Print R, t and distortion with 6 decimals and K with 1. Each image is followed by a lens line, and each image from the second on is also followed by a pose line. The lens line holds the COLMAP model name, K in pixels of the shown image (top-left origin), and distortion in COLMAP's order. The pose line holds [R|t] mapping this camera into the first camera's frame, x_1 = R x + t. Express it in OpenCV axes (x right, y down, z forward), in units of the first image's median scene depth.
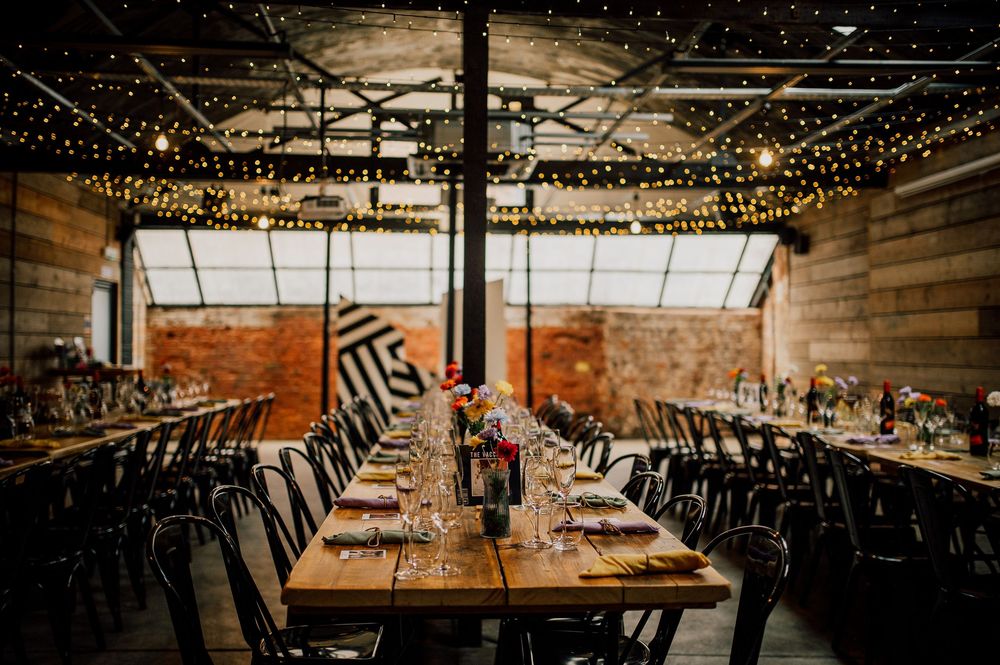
lens RADIAL K [[971.0, 0, 496.7], [0, 971.0, 329.2], [0, 0, 1]] dist [-0.063276, 0.137940]
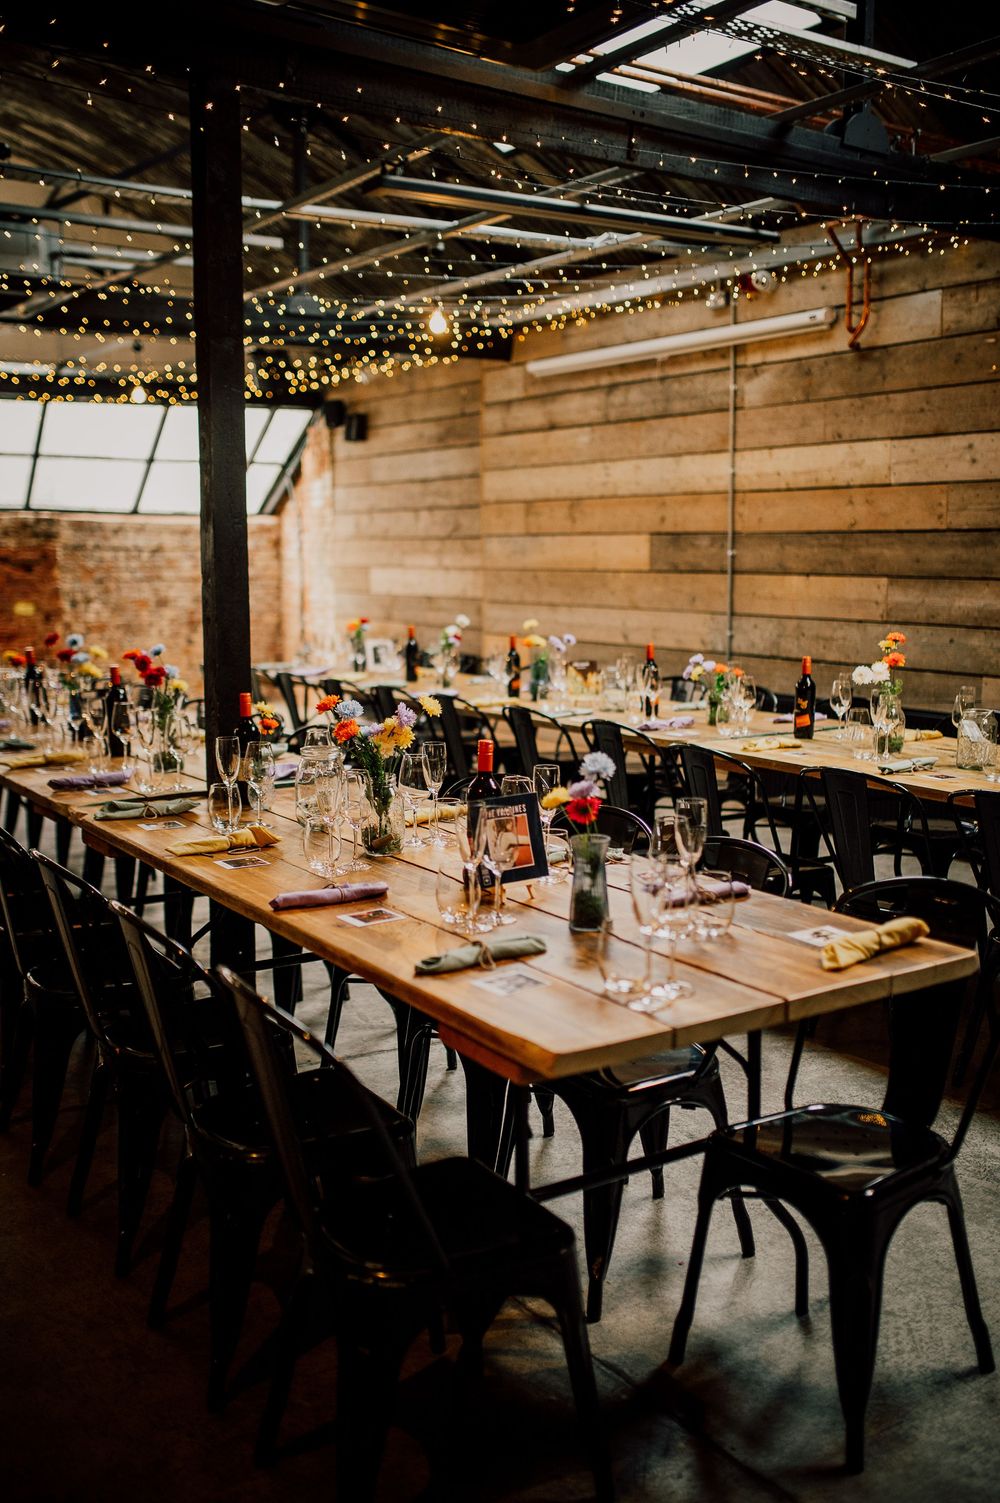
lens RADIAL K [[1441.0, 0, 517.6], [0, 1441.0, 745.6], [0, 0, 1]] dist [-0.062310, 0.089215]
pose [[0.860993, -0.071561, 0.503557, -0.135099], [-0.006193, 0.988504, 0.151067, -0.019358], [-0.508578, -0.133187, 0.850652, 0.029501]]
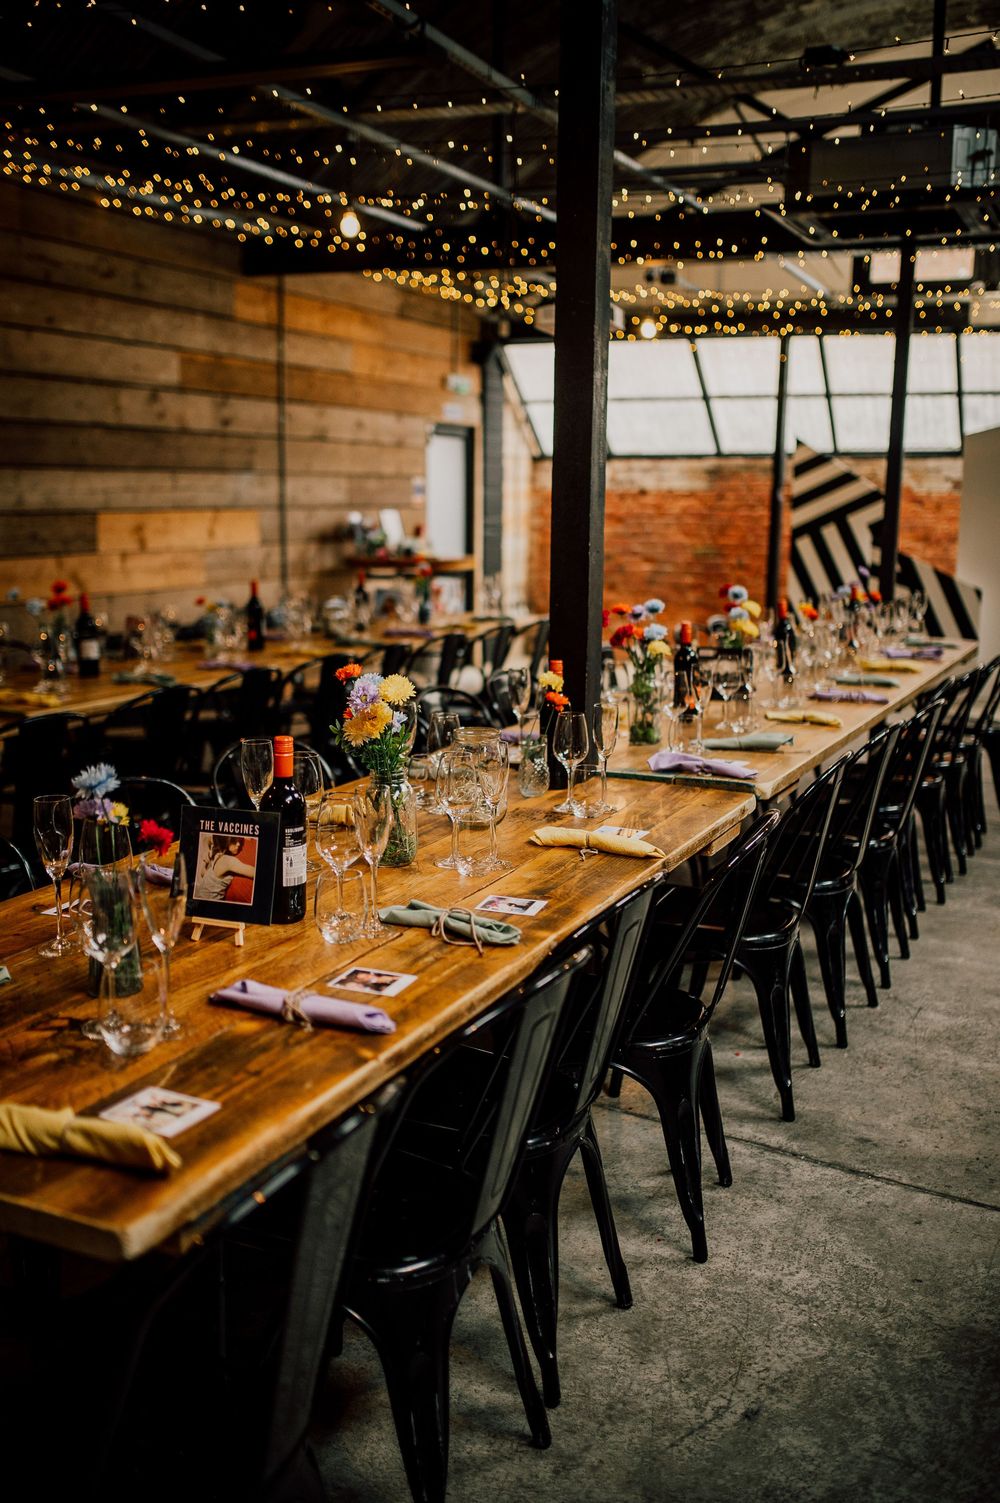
lens RADIAL K [[1441.0, 0, 517.6], [0, 1441.0, 745.6], [0, 0, 1]] dist [-0.062310, 0.089215]
pose [[0.882908, 0.085294, -0.461733, 0.131391], [0.003198, 0.982247, 0.187562, -0.017730], [0.469534, -0.167077, 0.866962, 0.097561]]
